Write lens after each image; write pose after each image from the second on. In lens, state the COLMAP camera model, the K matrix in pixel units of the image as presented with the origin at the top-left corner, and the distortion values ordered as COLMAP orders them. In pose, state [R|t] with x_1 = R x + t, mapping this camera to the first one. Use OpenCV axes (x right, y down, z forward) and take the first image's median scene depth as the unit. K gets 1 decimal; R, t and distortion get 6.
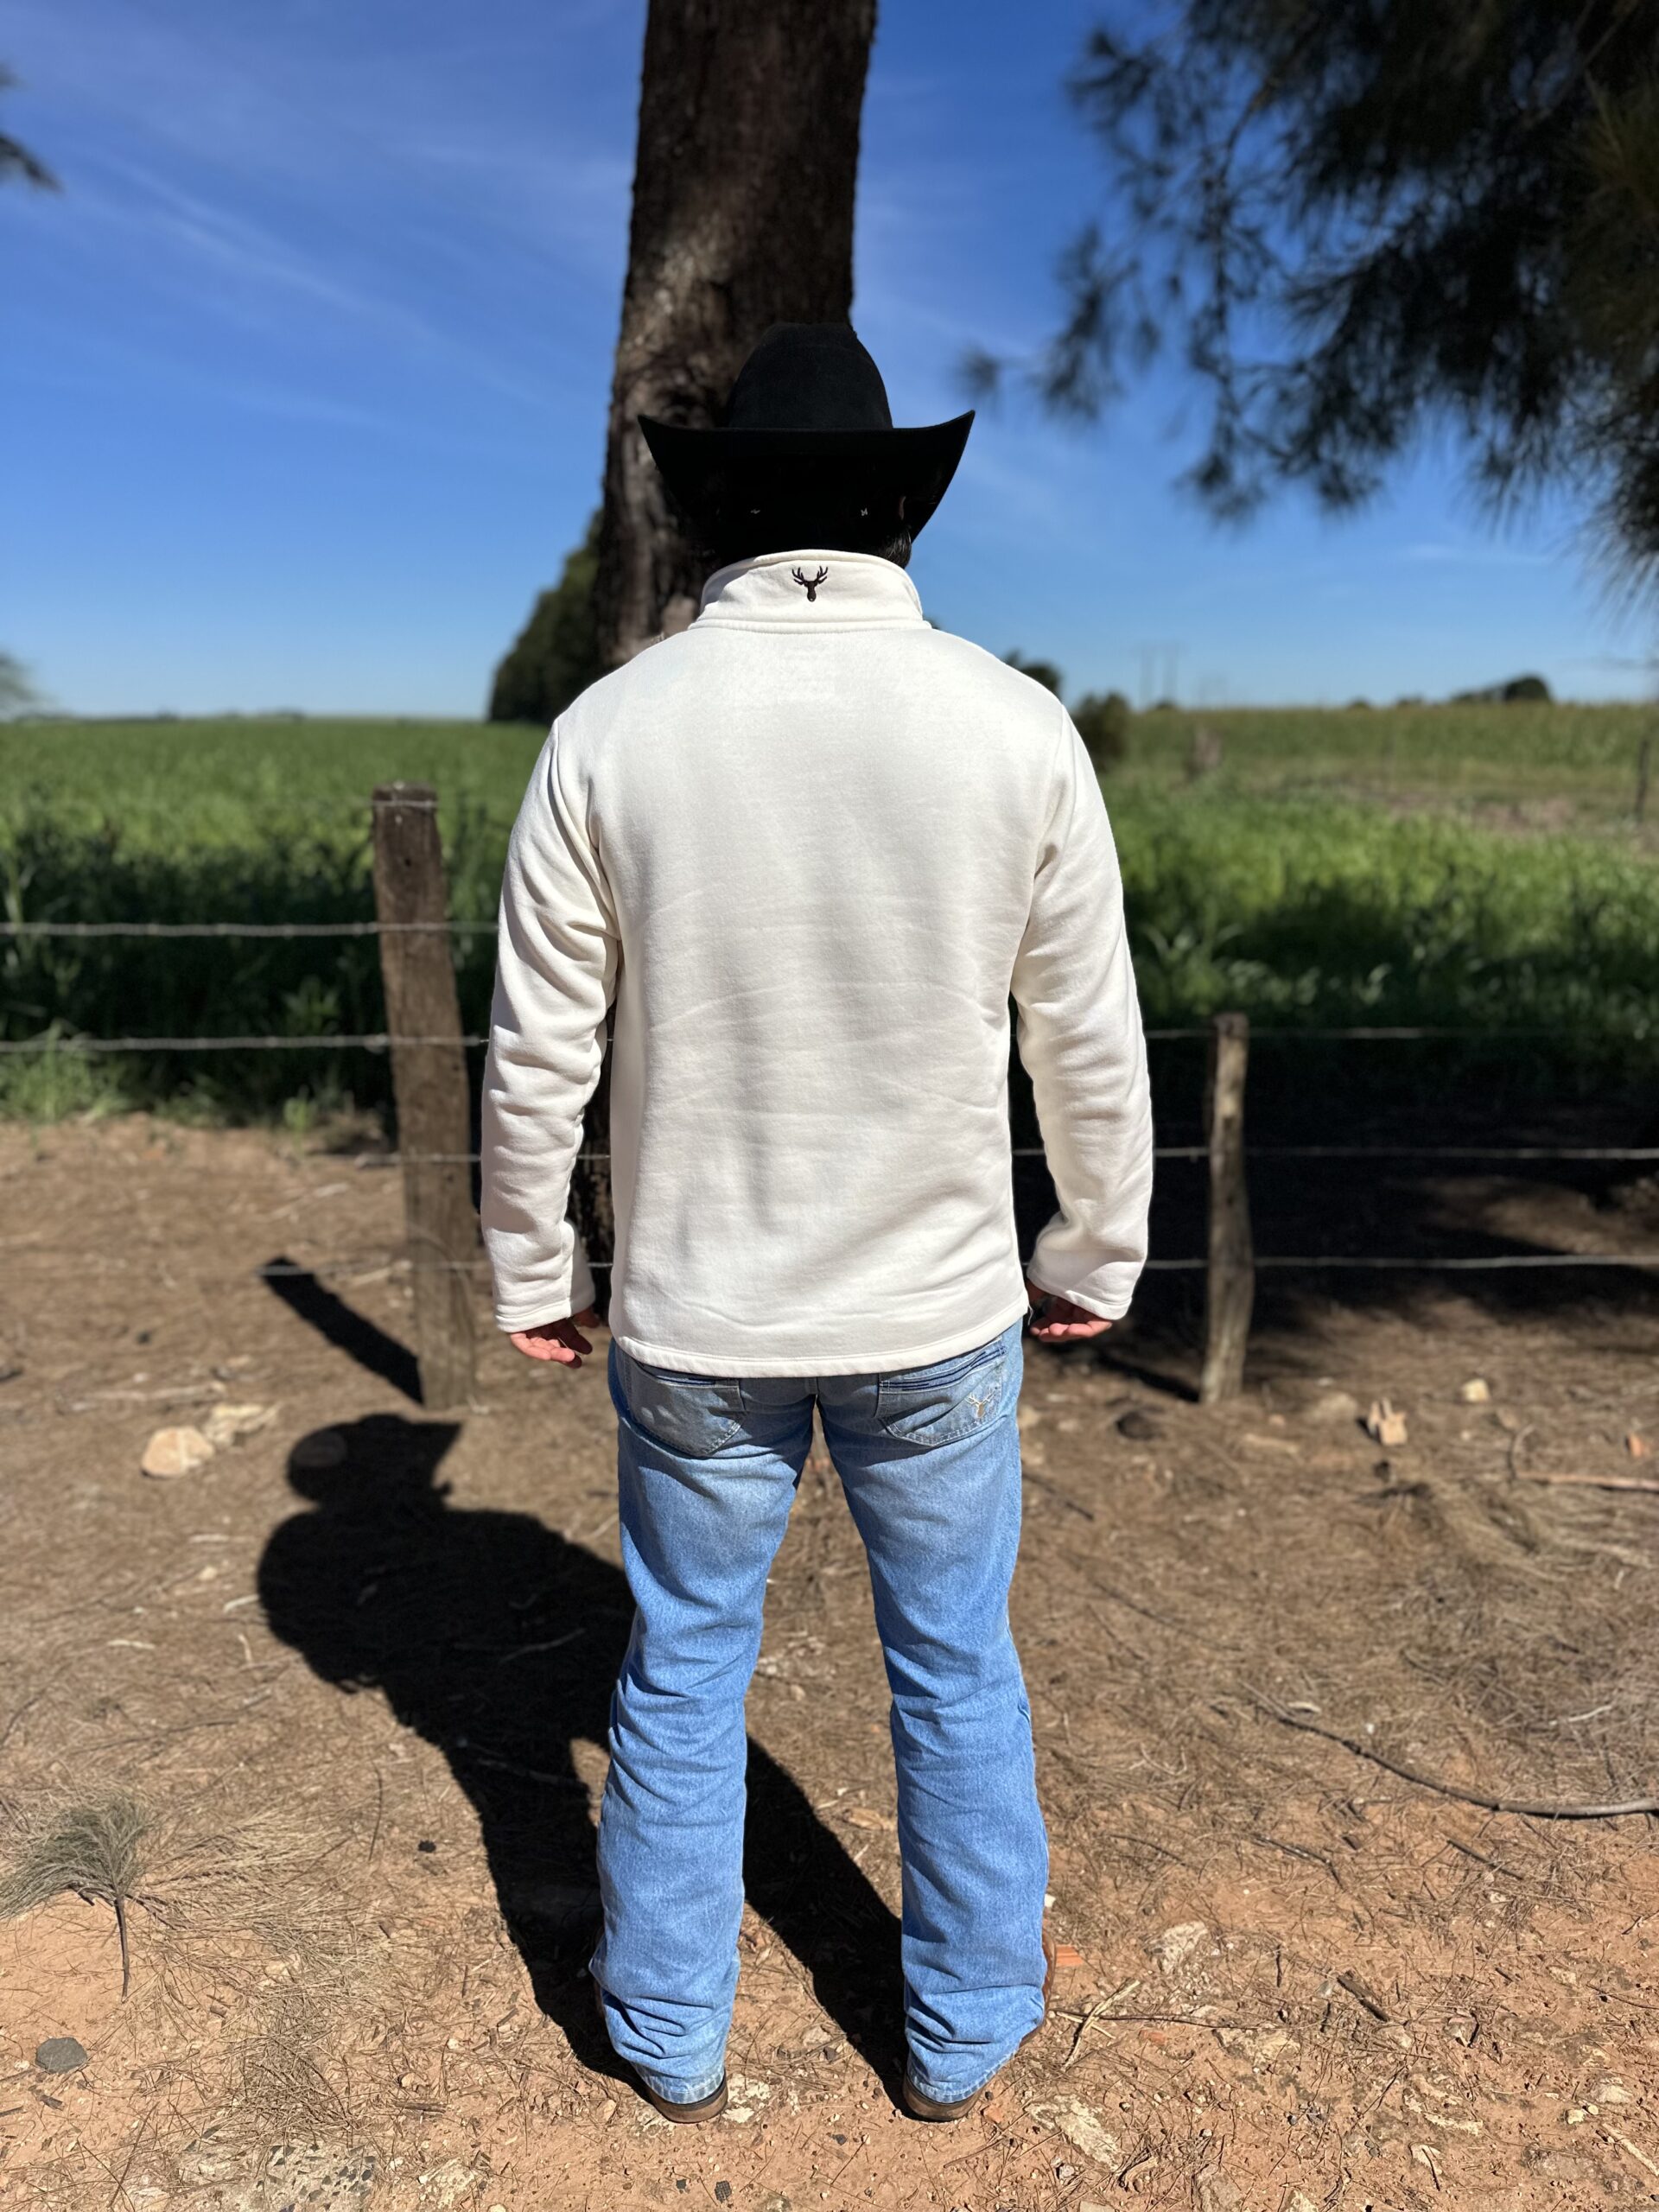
lens RADIAL K [[1574.7, 0, 830.8], [0, 1574.7, 1110.2], [0, 0, 1]] dist [0.026656, -0.035338]
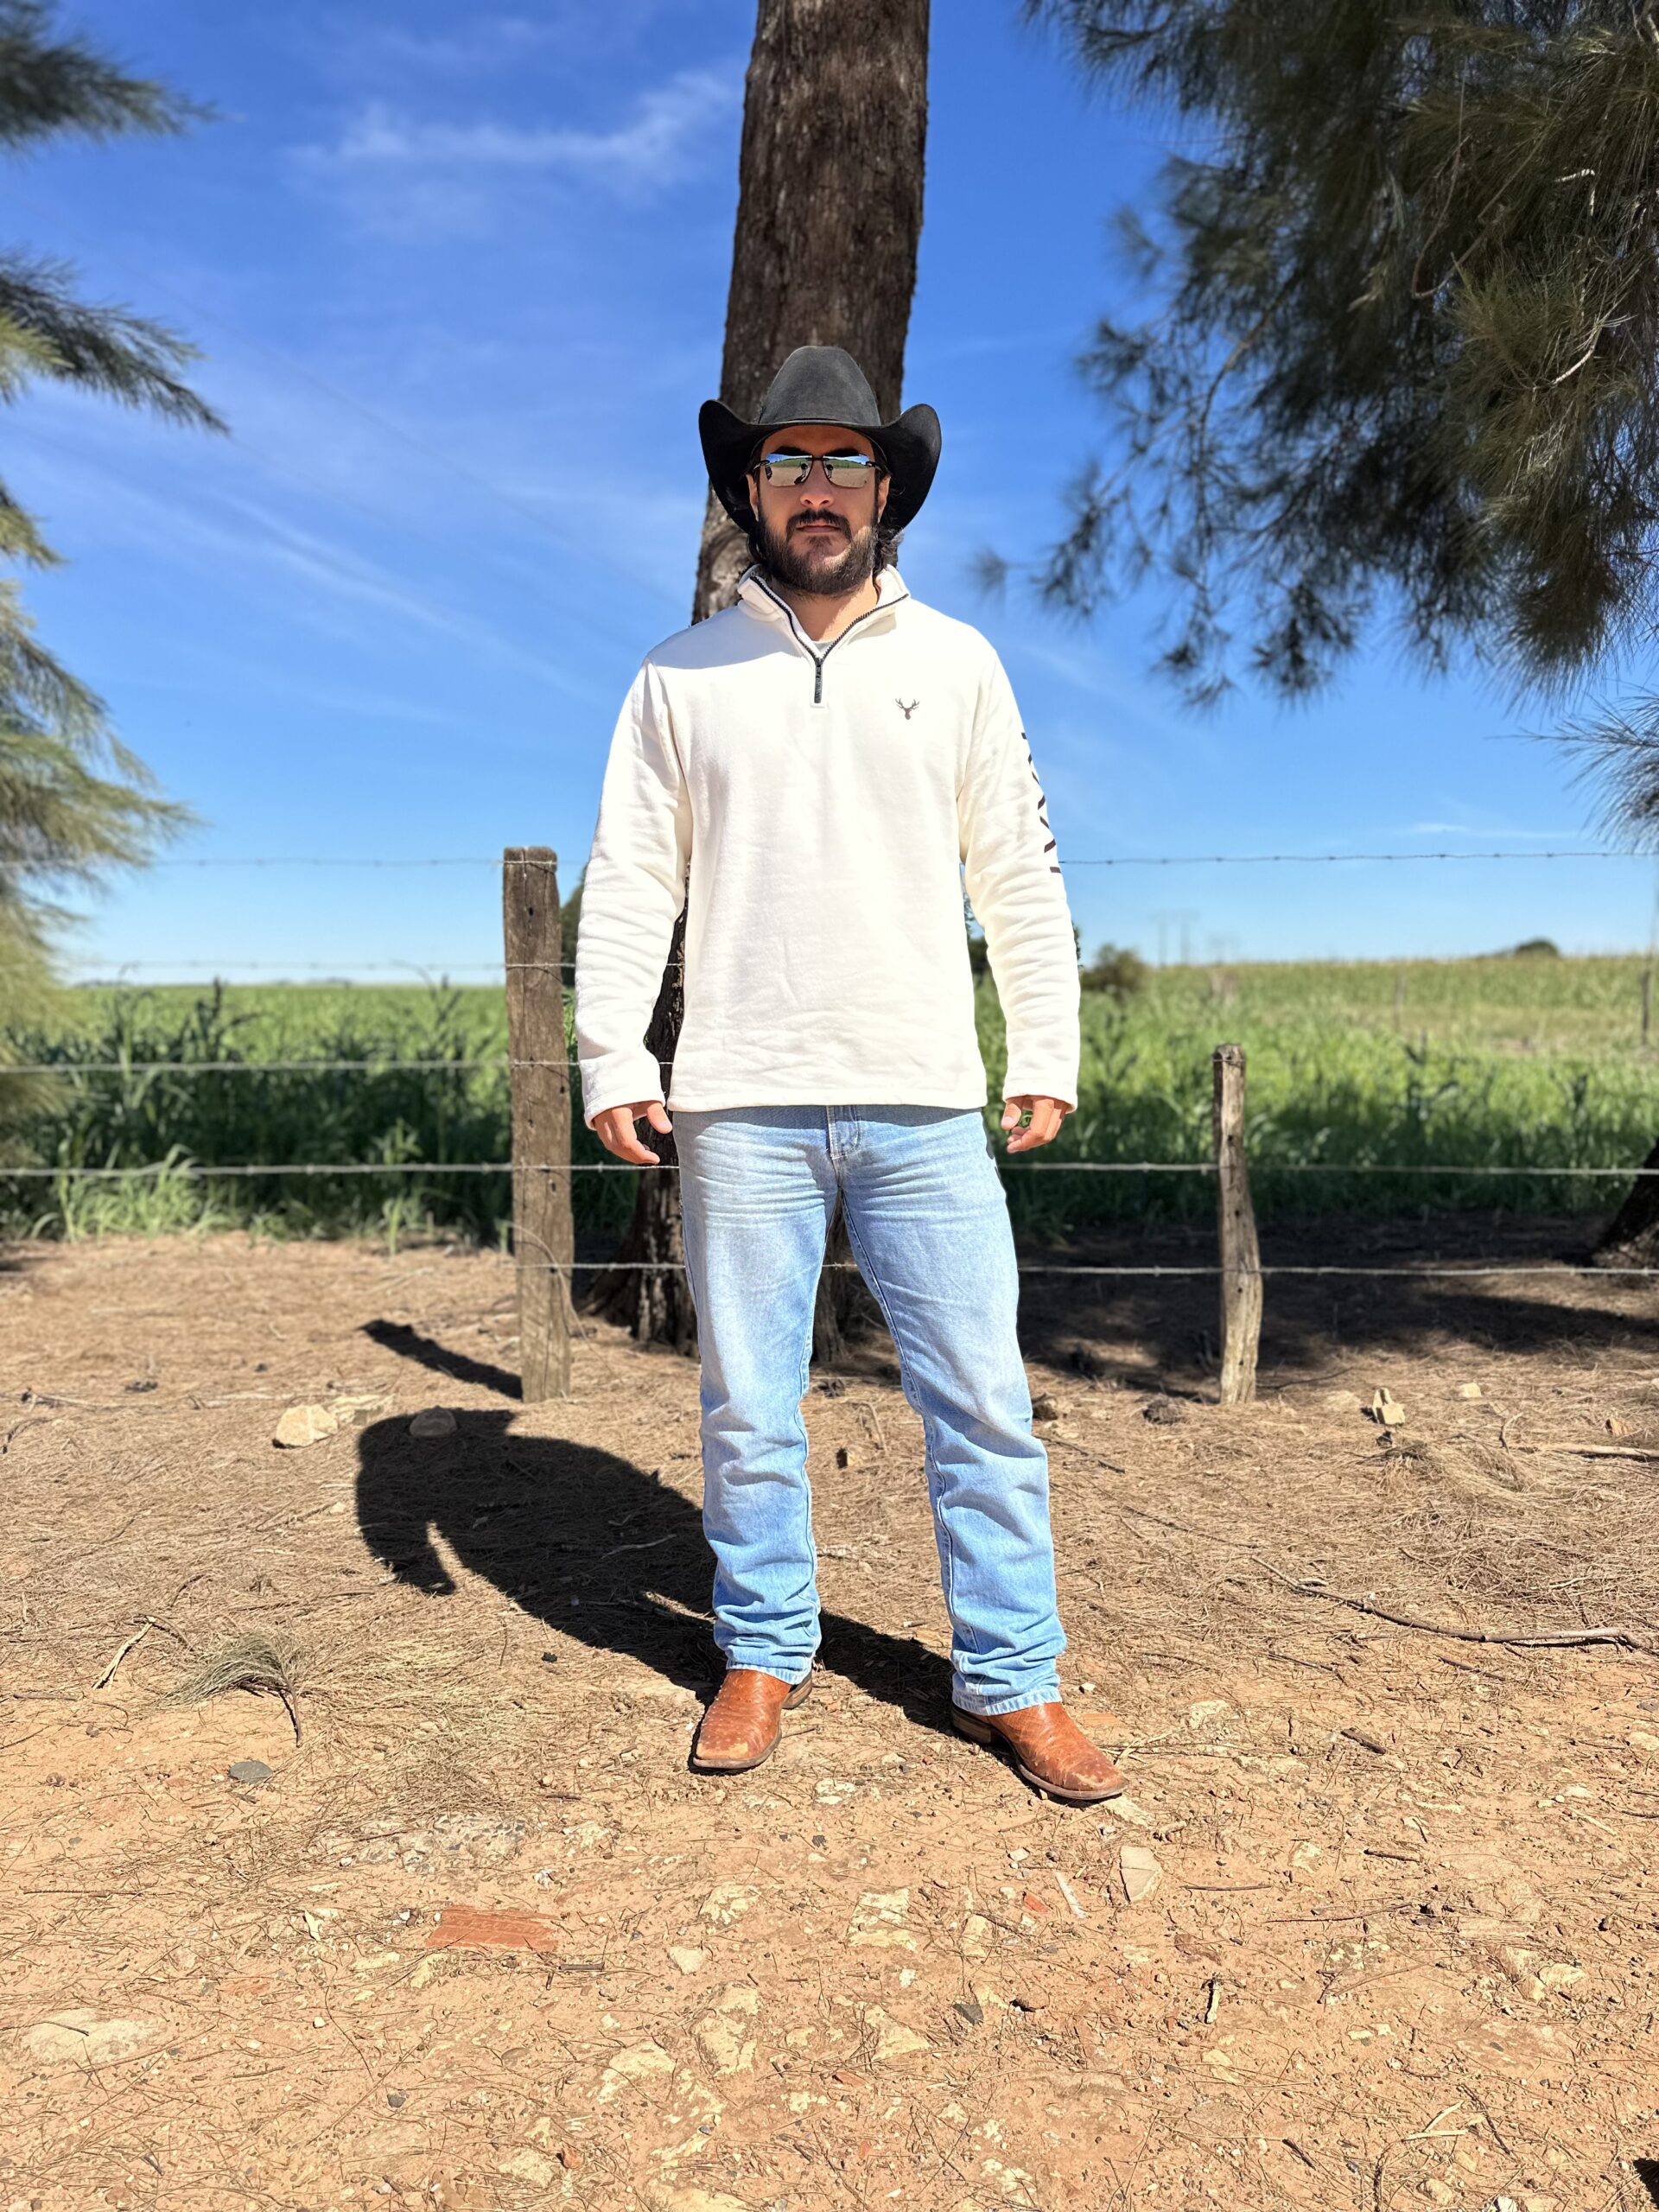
lens RADIAL K [[1574.7, 0, 830.0], [0, 1574.7, 1120.5], [0, 0, 1]] dist [0.026656, -0.035338]
pose [[0.999839, -0.001716, -0.017876, -0.020084], [-0.001159, 0.987187, -0.159563, 0.180708], [0.017921, 0.159558, 0.987026, -0.137037]]
